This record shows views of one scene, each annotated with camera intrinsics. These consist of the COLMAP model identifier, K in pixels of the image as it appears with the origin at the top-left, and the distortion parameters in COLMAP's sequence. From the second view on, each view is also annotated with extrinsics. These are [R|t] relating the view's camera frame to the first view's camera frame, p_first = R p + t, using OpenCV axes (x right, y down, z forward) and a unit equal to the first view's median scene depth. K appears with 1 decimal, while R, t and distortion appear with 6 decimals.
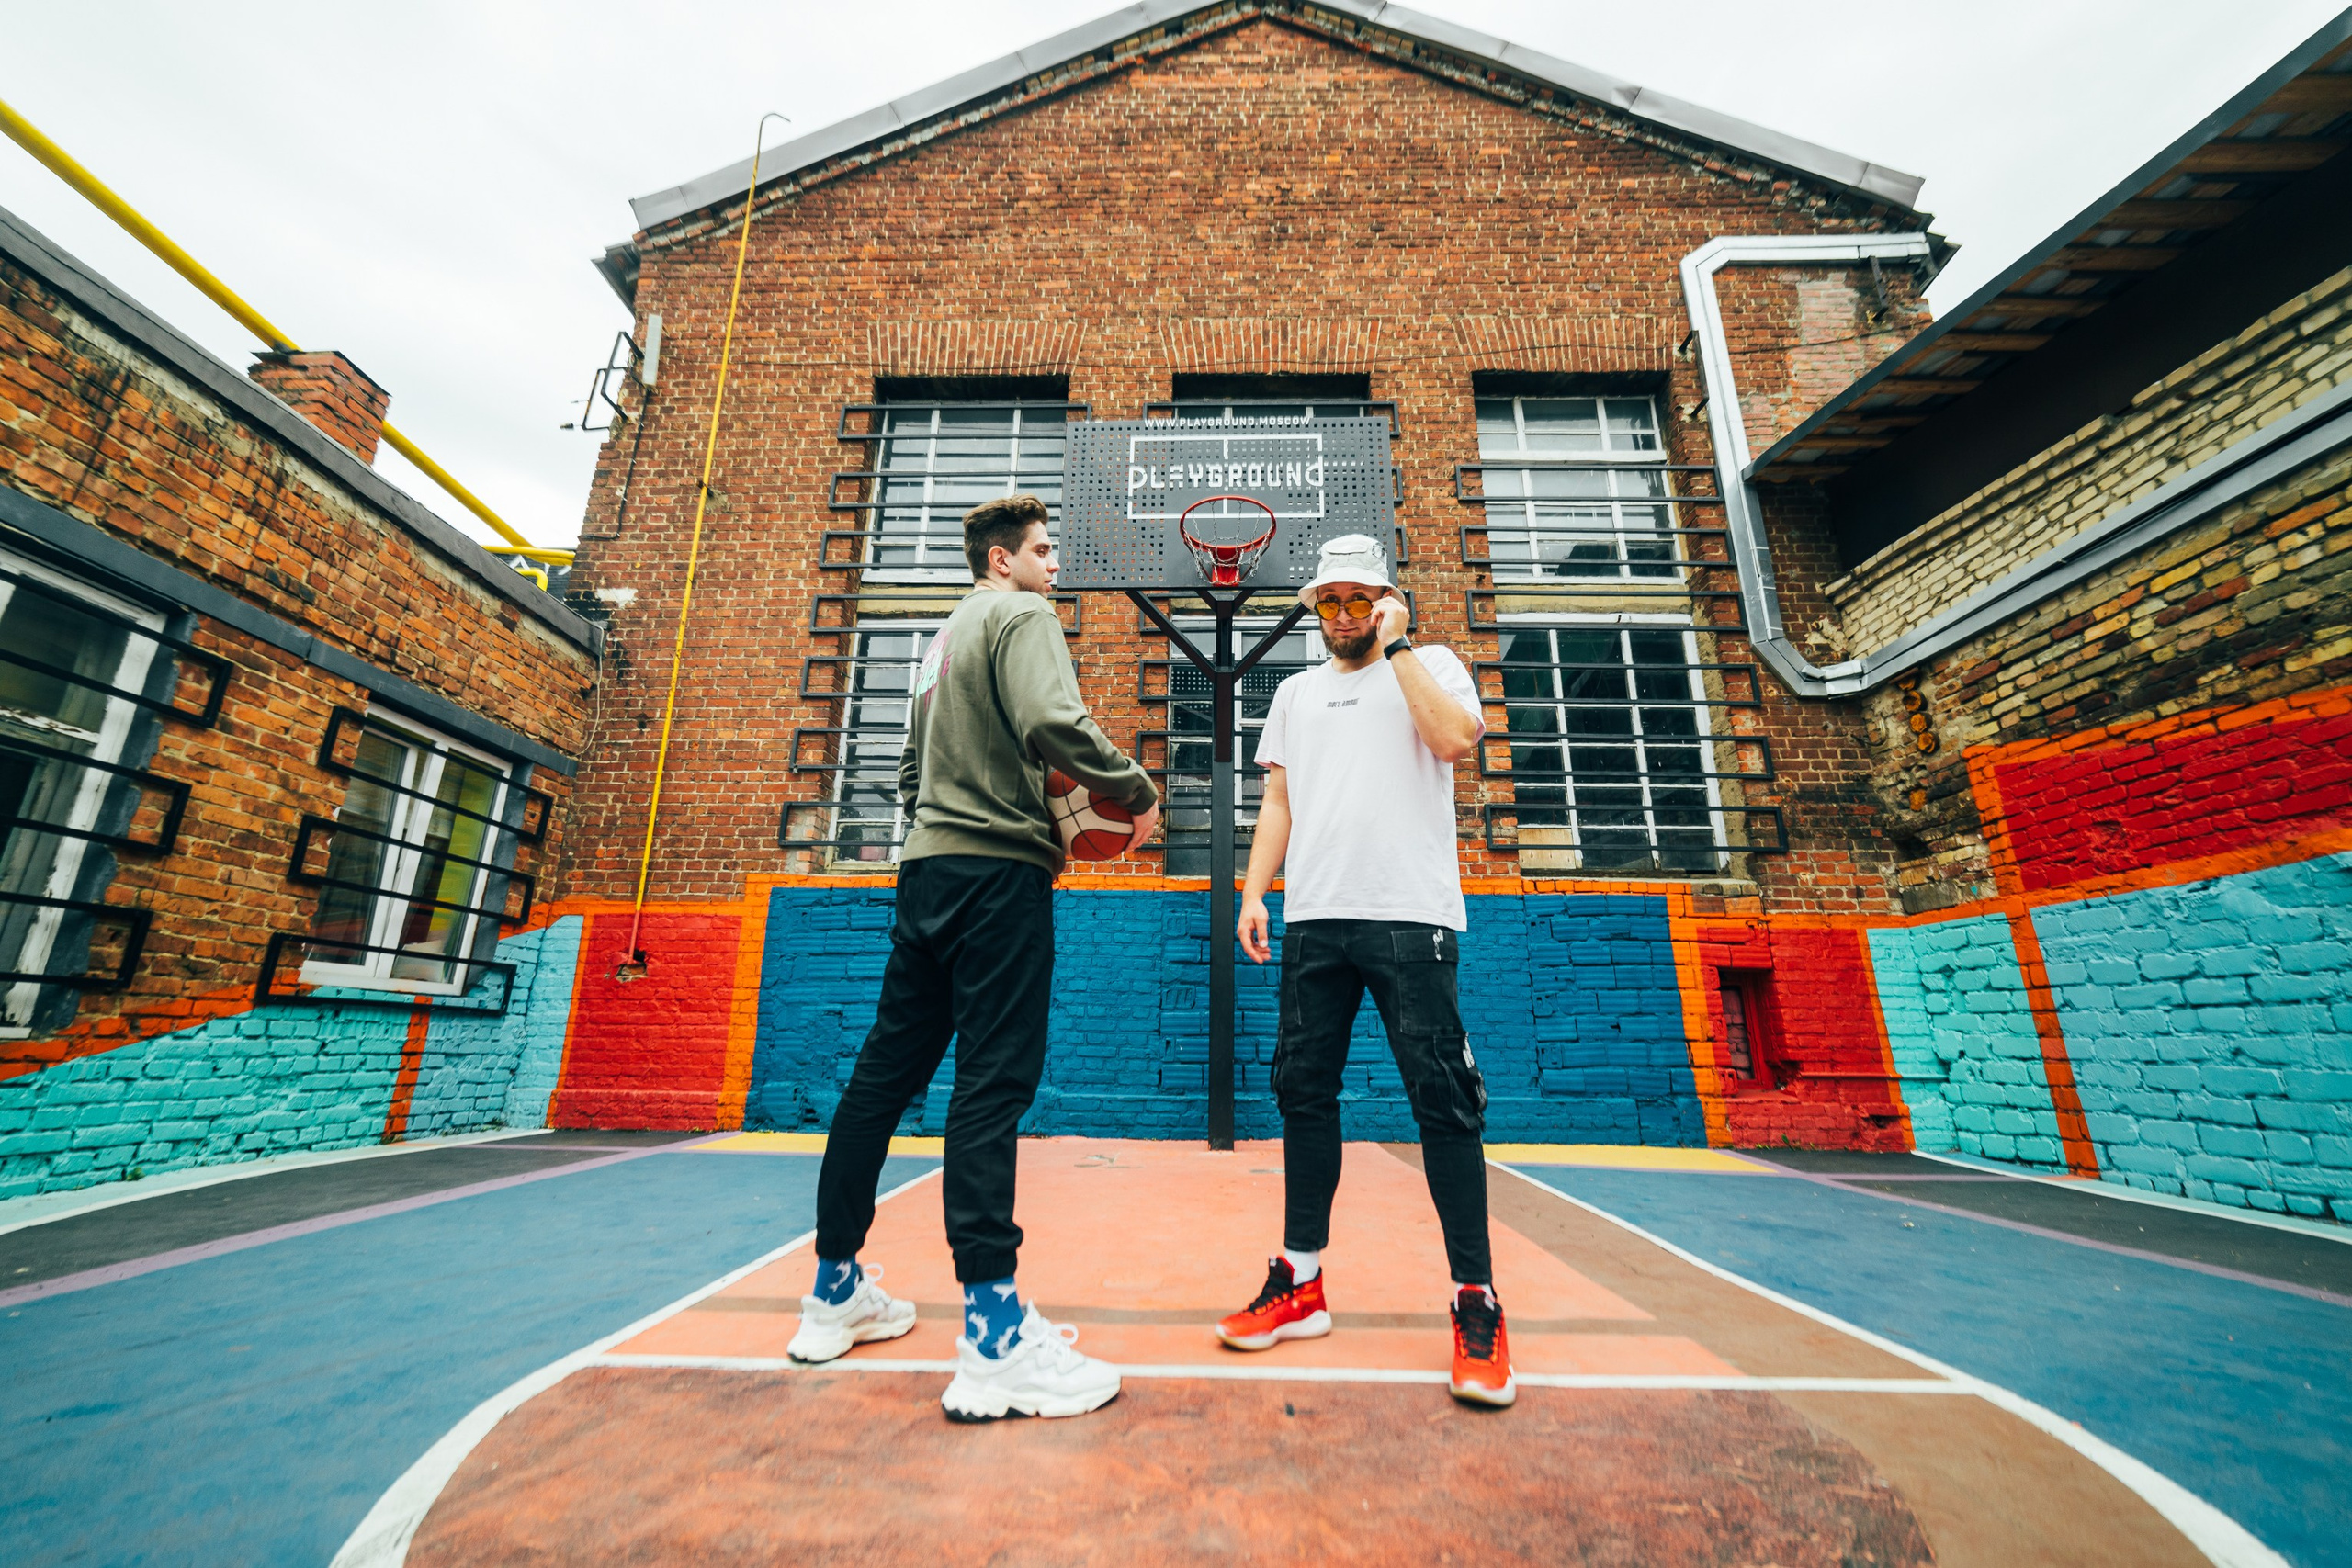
lens RADIAL K [[904.9, 0, 1177.2], [0, 904.9, 780.8], [0, 0, 1]] dist [-0.020314, 0.007855]
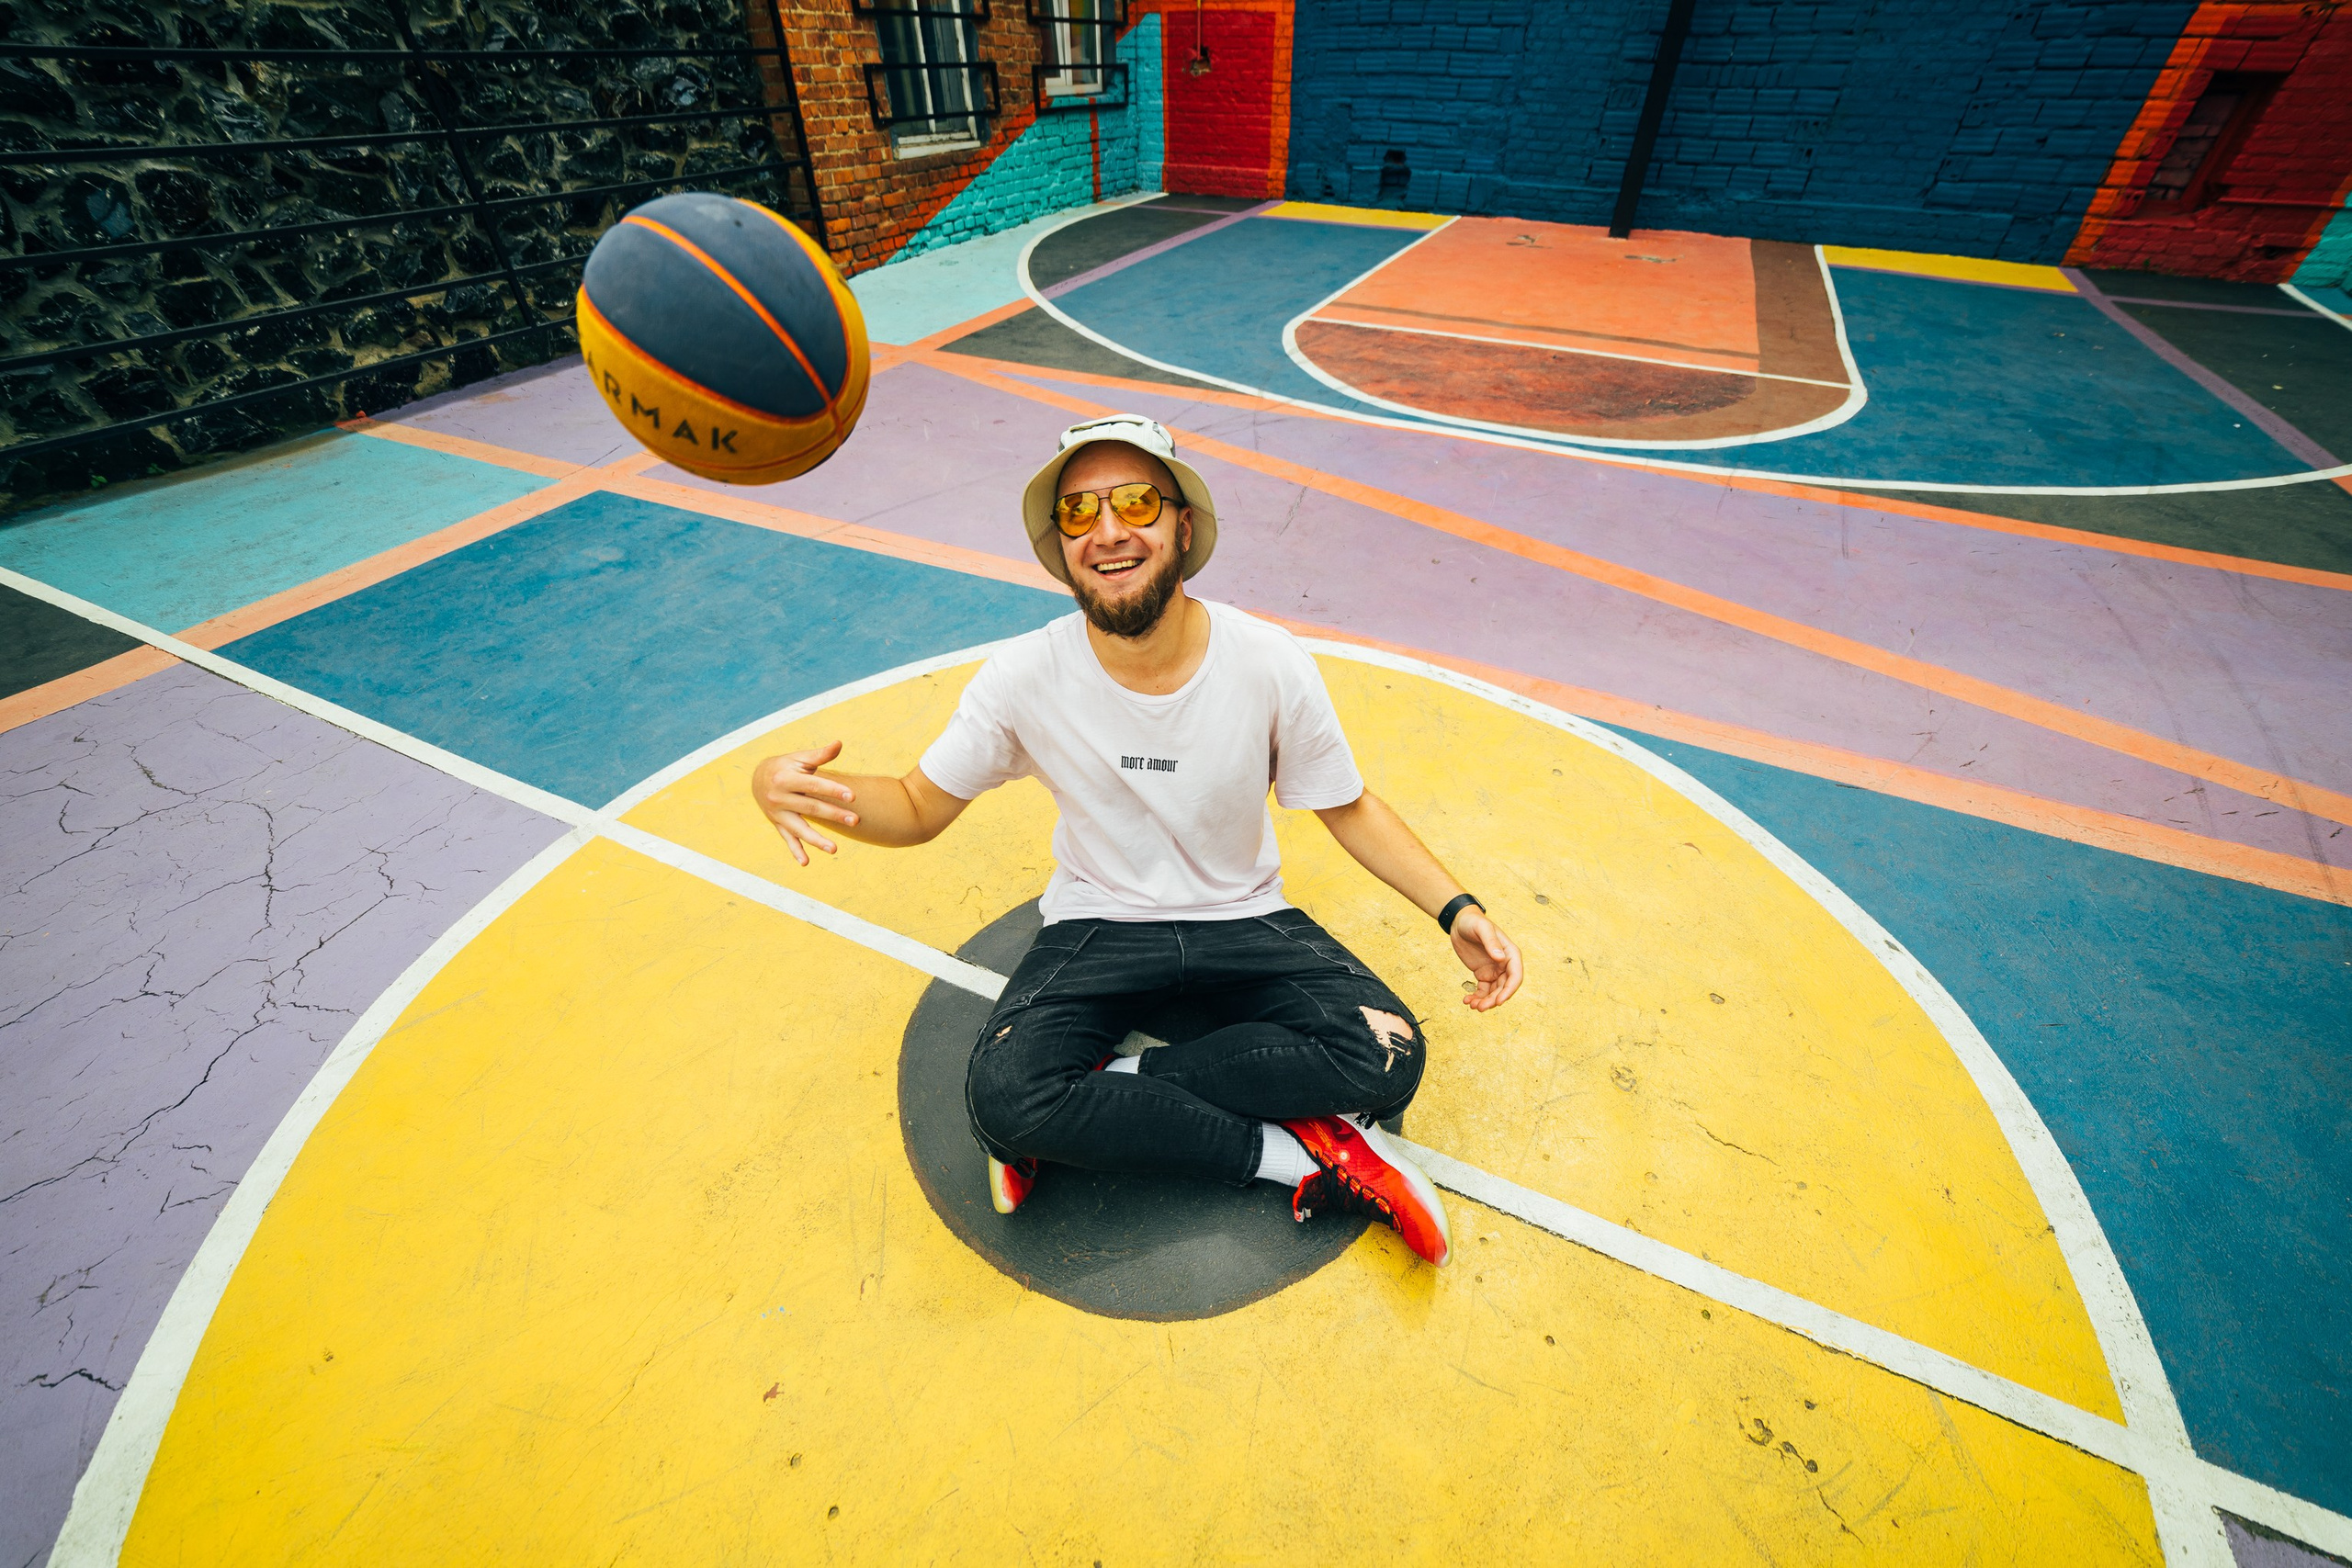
lens RADIAL K [[904.9, 0, 1183.5], [0, 904.9, 782.9], [0, 0, 1]] dist [-0.020314, 0.007855]
pose [[0.911532, 0.261075, -0.317724, 0.087709], [0.116745, 0.576542, 0.808684, -0.273392], [0.394309, -0.774234, 0.495058, -0.545275]]
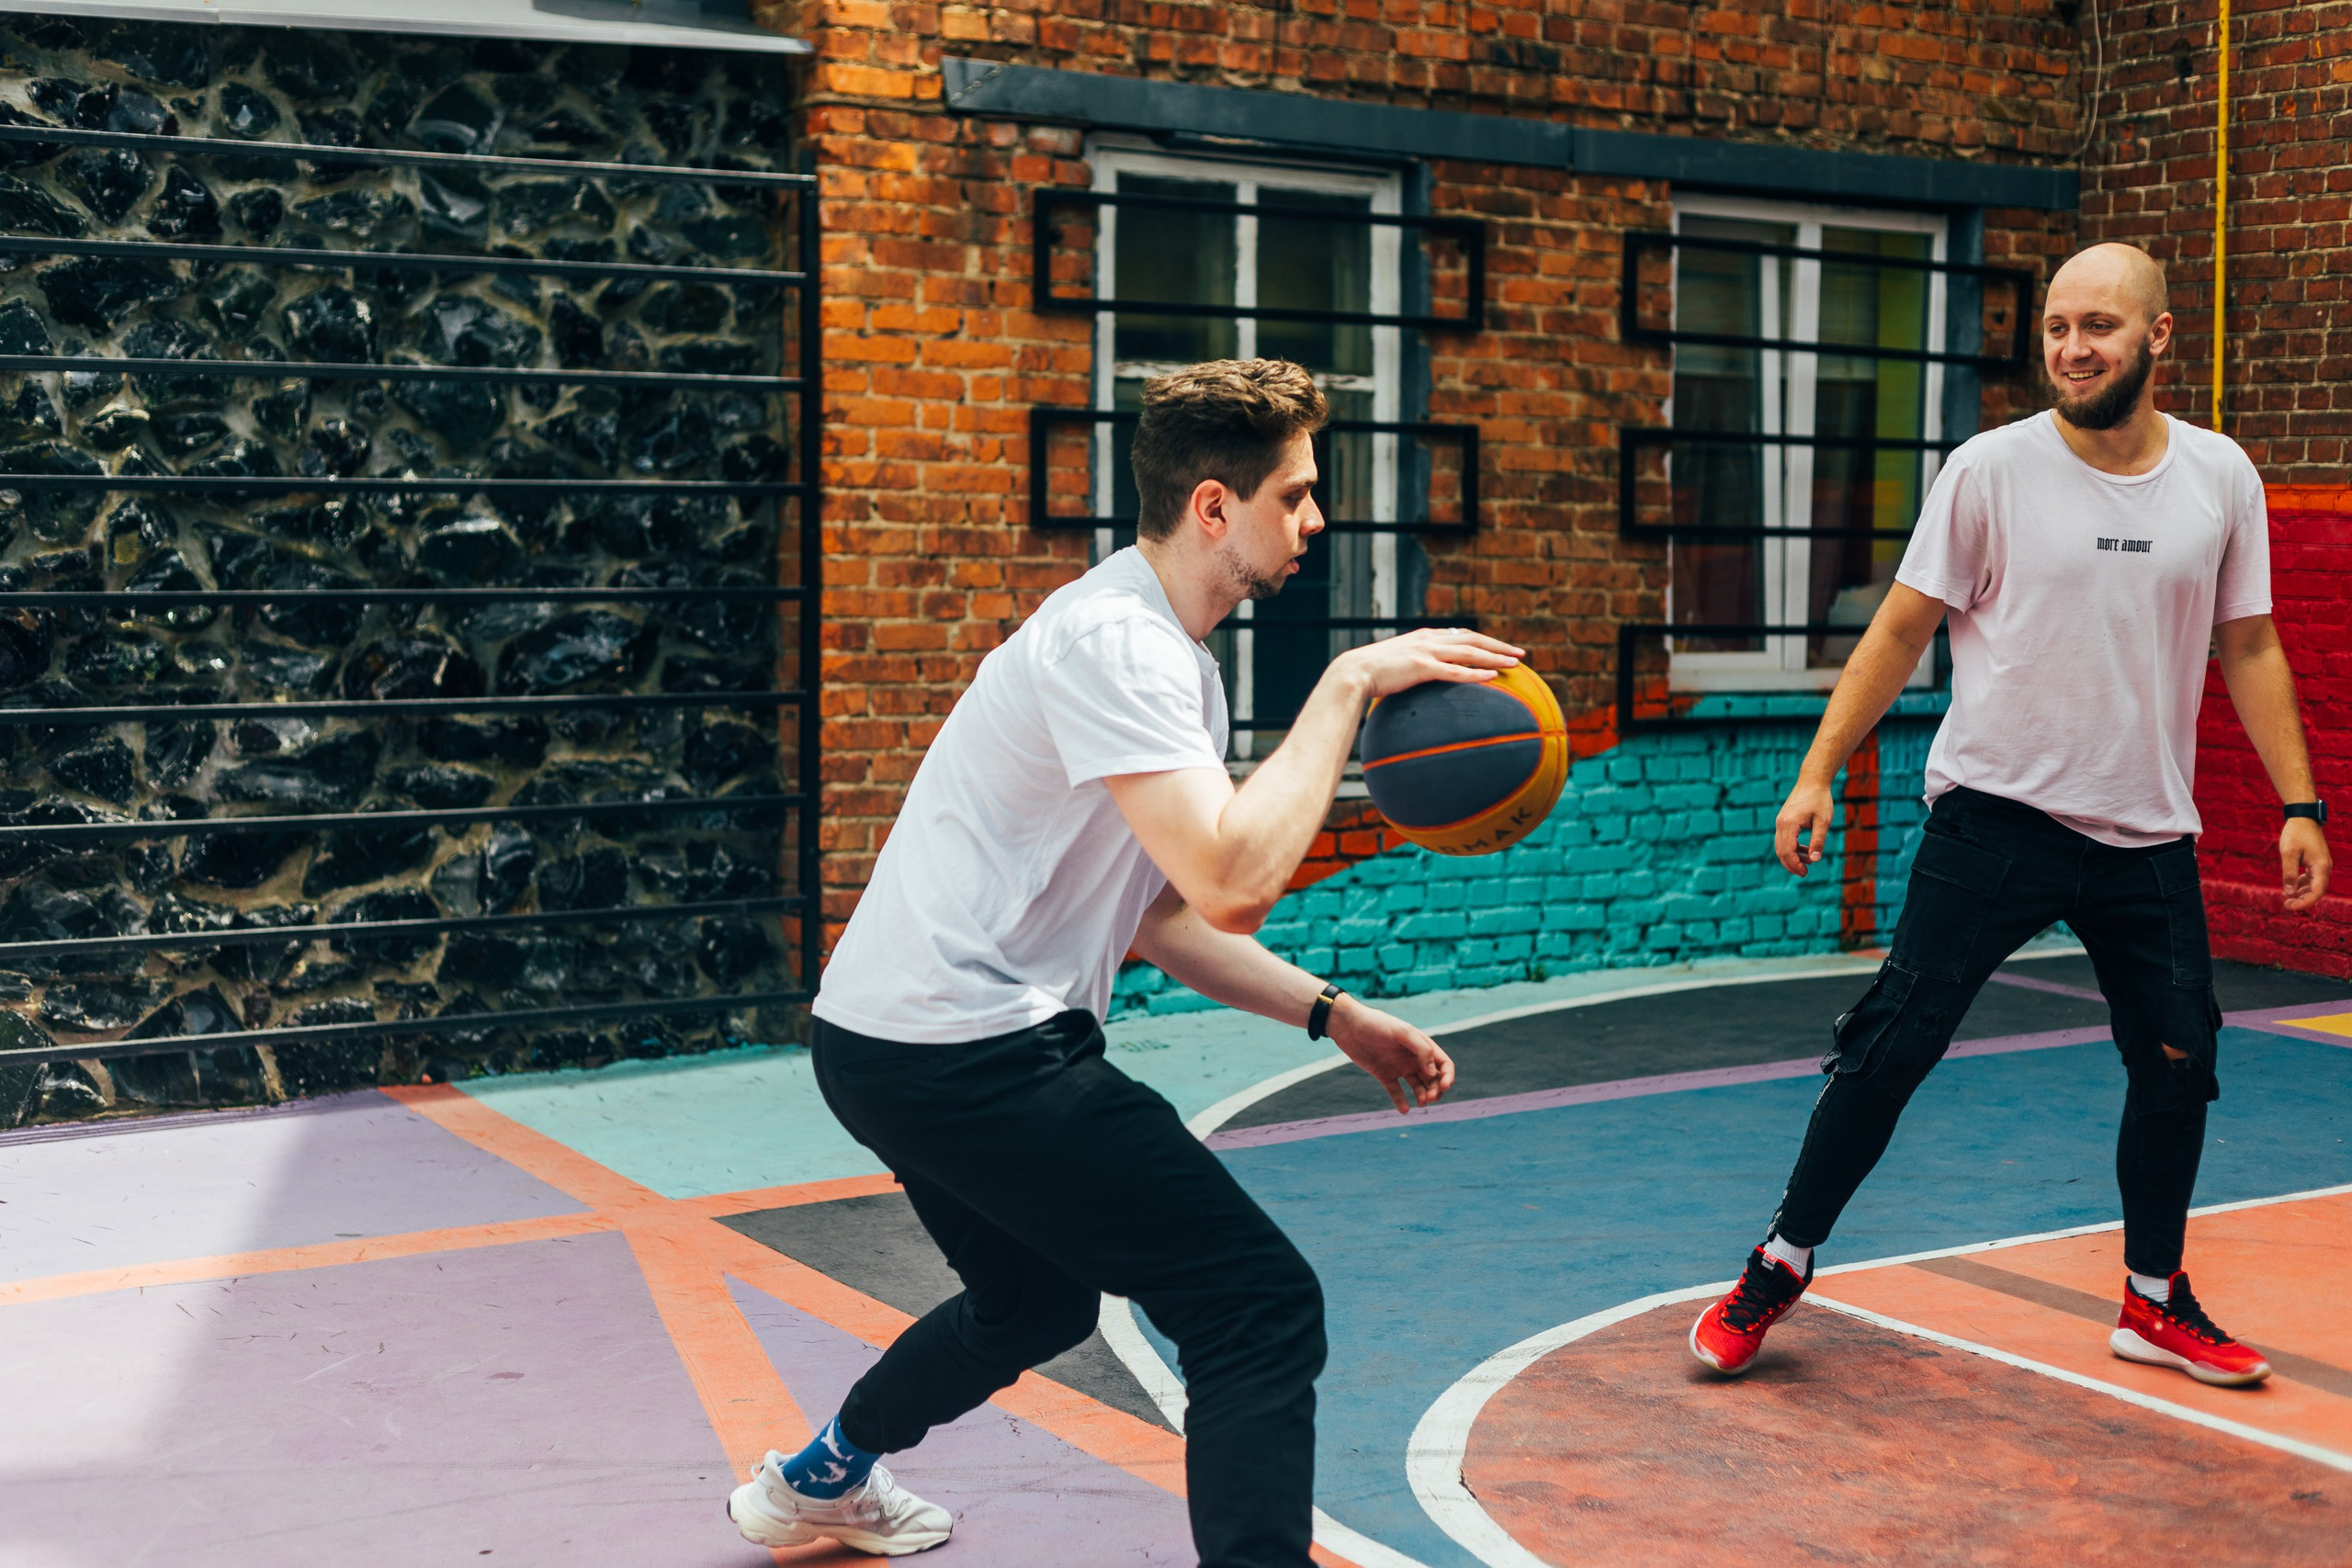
lens RADIAL K [[3370.1, 0, 1187.5], [0, 3370.1, 769.9], [0, 0, 1]] dist [0.012905, 0.000000]
pose [[0.533742, 0.064601, -0.843176, 0.600164], [0.230148, 0.948344, 0.218345, -0.232825], [0.813727, -0.310596, 0.491304, -0.317618]]
